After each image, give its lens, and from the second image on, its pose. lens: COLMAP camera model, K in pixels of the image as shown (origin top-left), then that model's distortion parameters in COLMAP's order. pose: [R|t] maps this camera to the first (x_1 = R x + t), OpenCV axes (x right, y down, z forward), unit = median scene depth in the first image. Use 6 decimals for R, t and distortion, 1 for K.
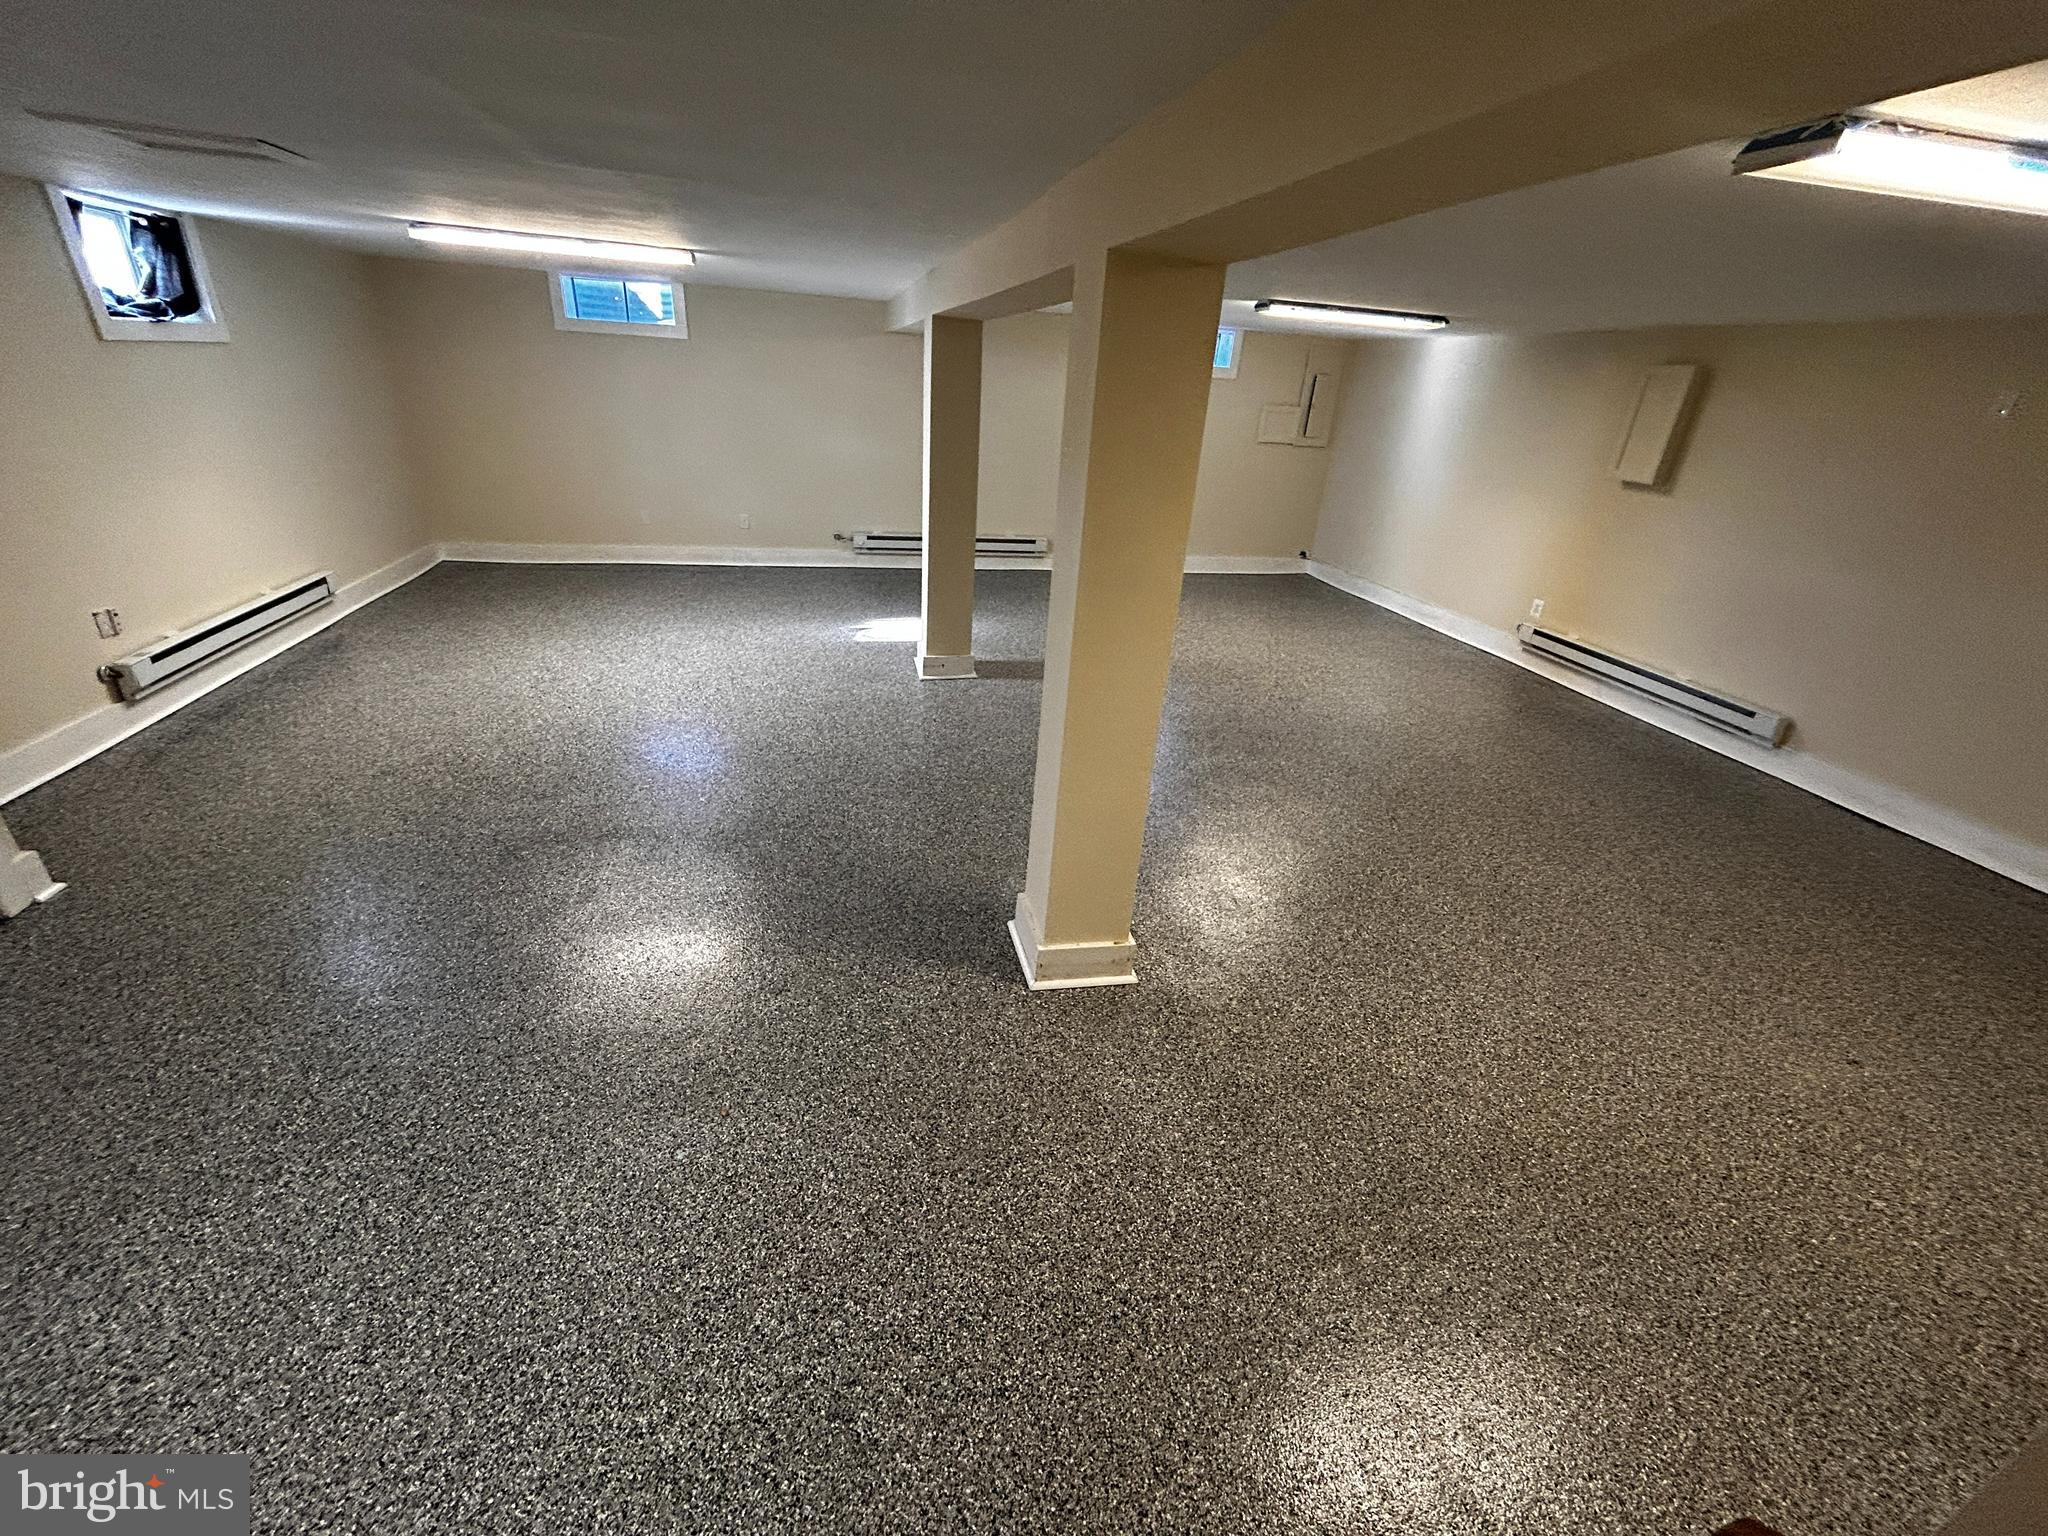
lens RADIAL K [[831.2, 0, 1016.9], [0, 831.2, 765.0], [0, 0, 1]] dist [-0.003137, 0.002977]
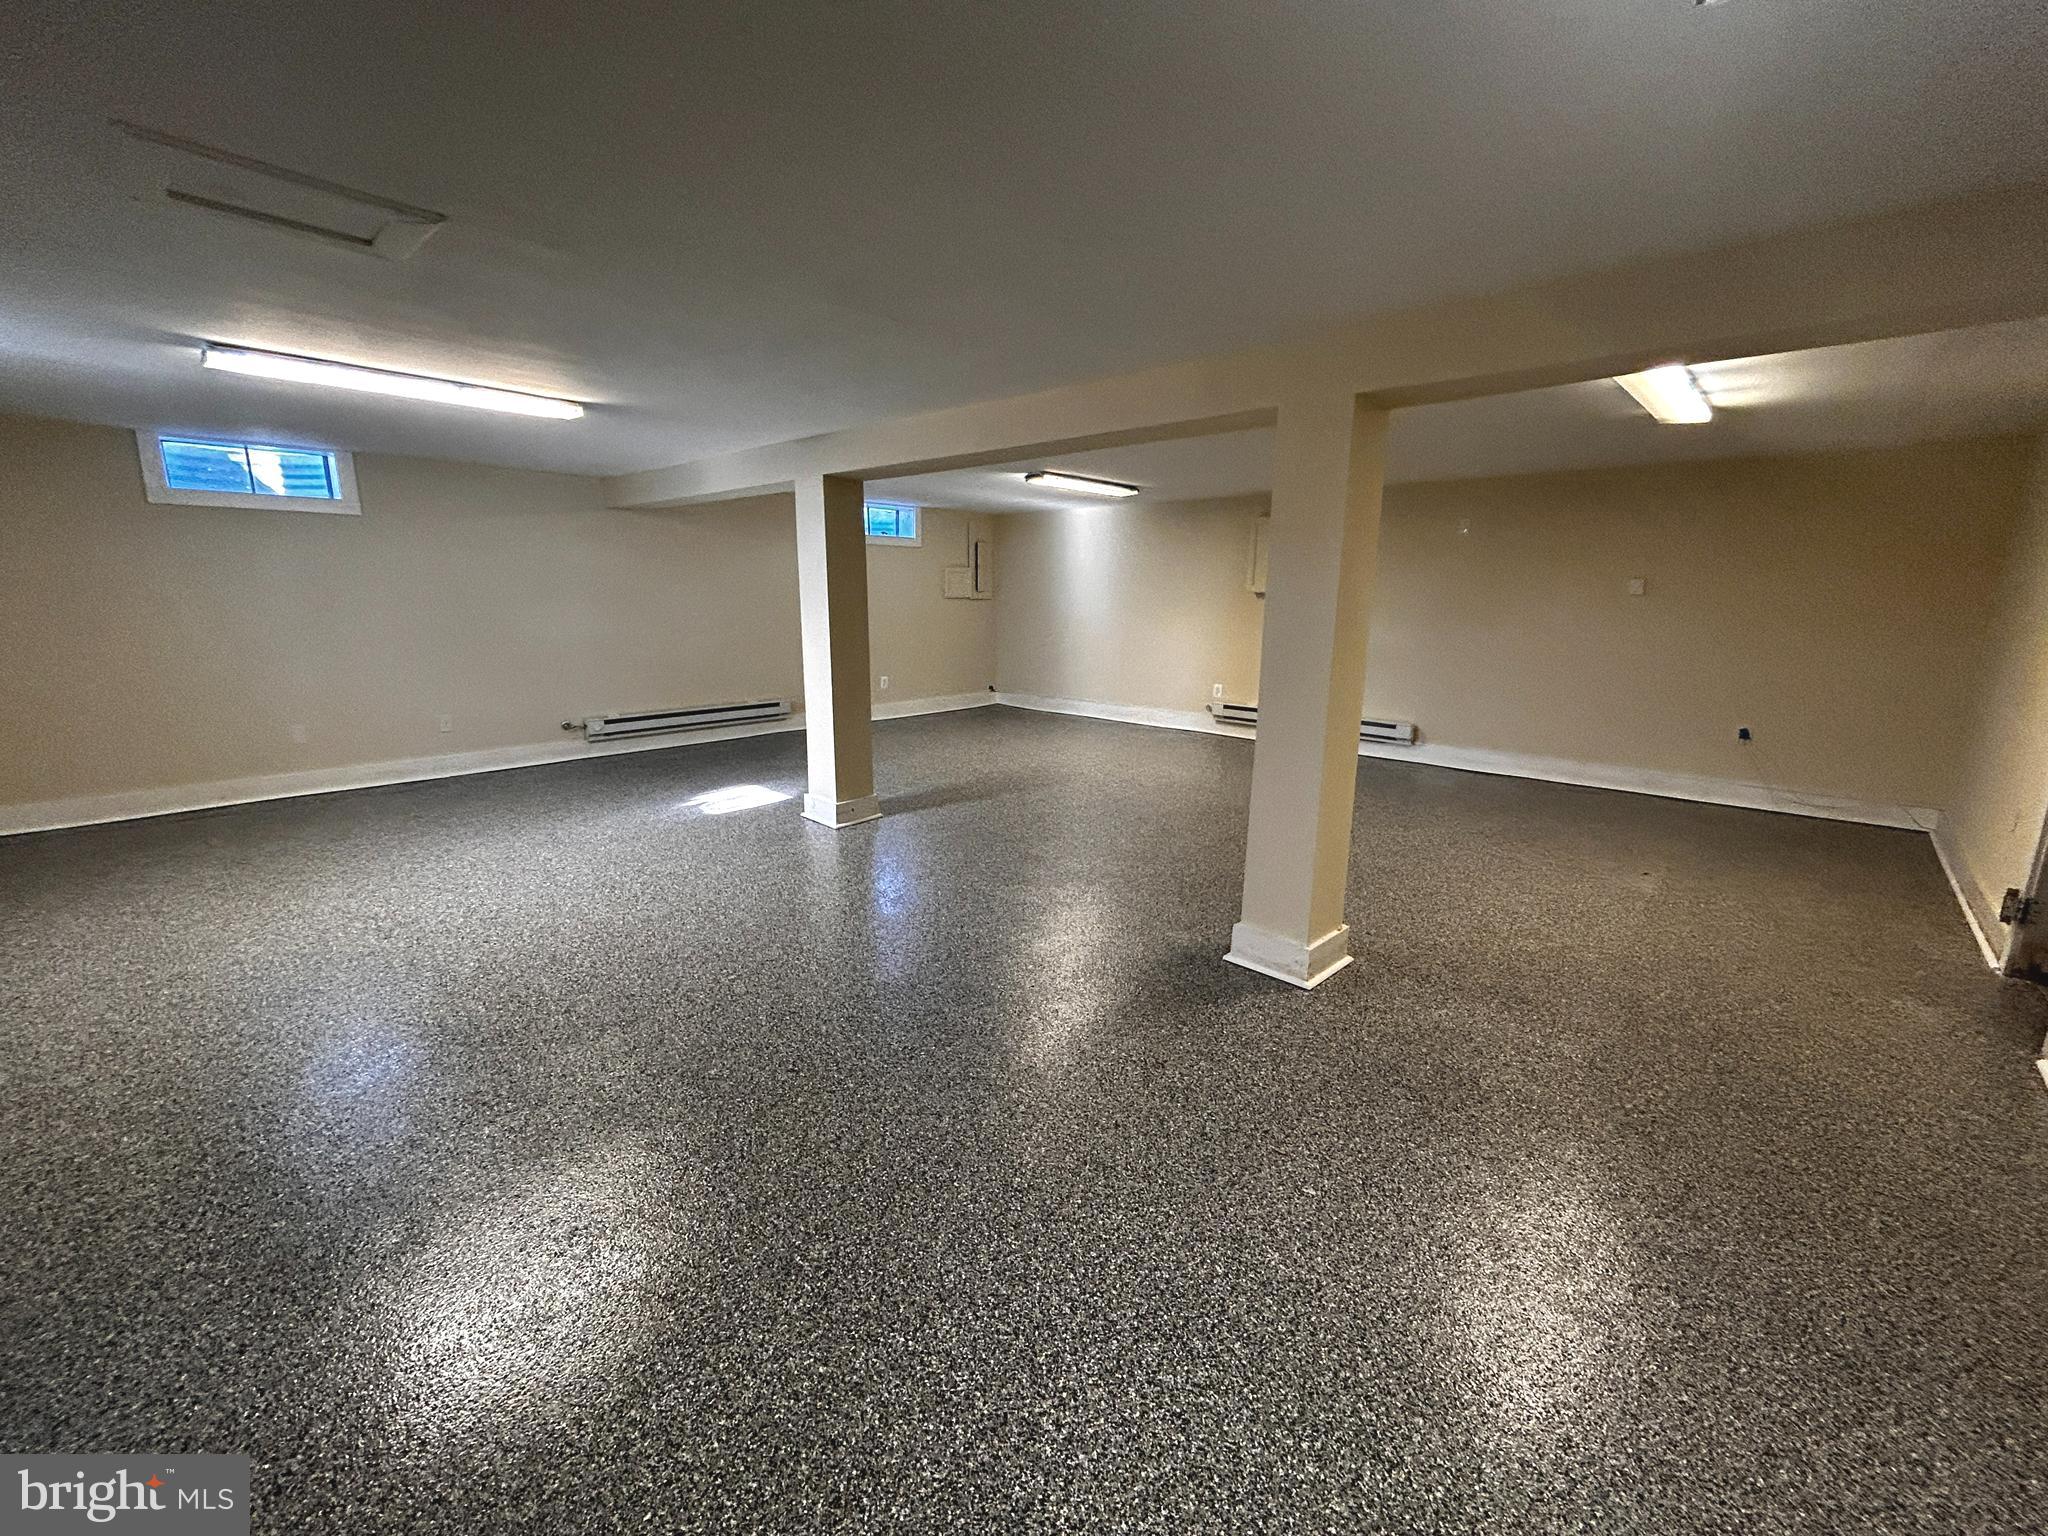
lens RADIAL K [[831.2, 0, 1016.9], [0, 831.2, 765.0], [0, 0, 1]] dist [-0.003137, 0.002977]
pose [[0.828008, -0.169774, 0.534396, -0.385617], [0.277067, 0.952460, -0.126706, 0.004893], [-0.487480, 0.252977, 0.835683, 0.073414]]
